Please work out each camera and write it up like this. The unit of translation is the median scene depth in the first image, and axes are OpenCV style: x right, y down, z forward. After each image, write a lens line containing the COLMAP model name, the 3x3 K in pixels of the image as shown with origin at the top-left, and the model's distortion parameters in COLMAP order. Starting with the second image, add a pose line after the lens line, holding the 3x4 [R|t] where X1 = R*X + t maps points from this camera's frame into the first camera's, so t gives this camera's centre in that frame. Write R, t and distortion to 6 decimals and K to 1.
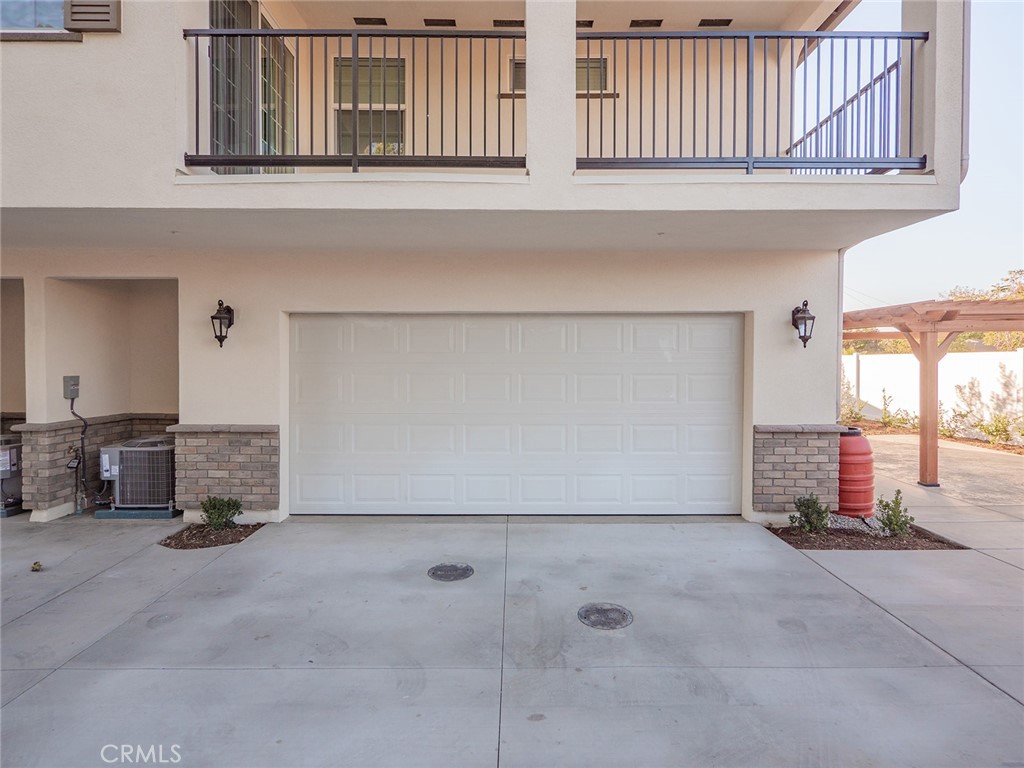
lens RADIAL K [[545.3, 0, 511.9], [0, 545.3, 374.2], [0, 0, 1]] dist [0.005554, -0.001717]
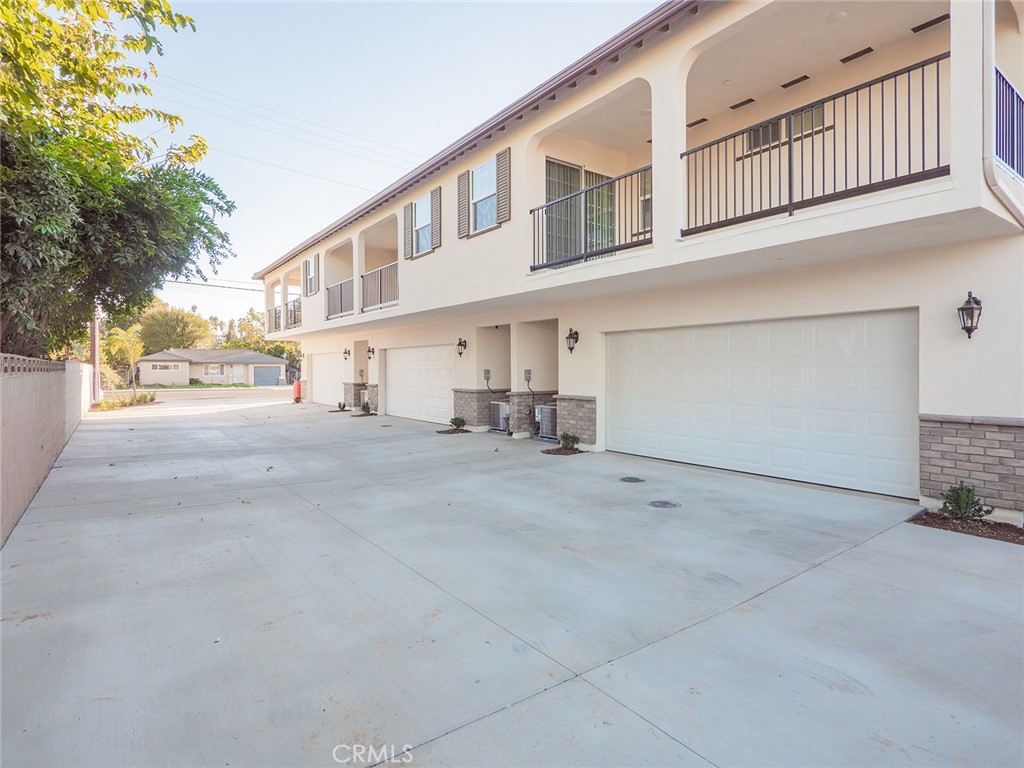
lens RADIAL K [[545.3, 0, 512.8], [0, 545.3, 376.4], [0, 0, 1]] dist [0.005554, -0.001717]
pose [[0.596946, 0.007066, -0.802250, 0.825012], [-0.009577, 0.999953, 0.001682, 0.026970], [0.802224, 0.006679, 0.596986, -0.266933]]
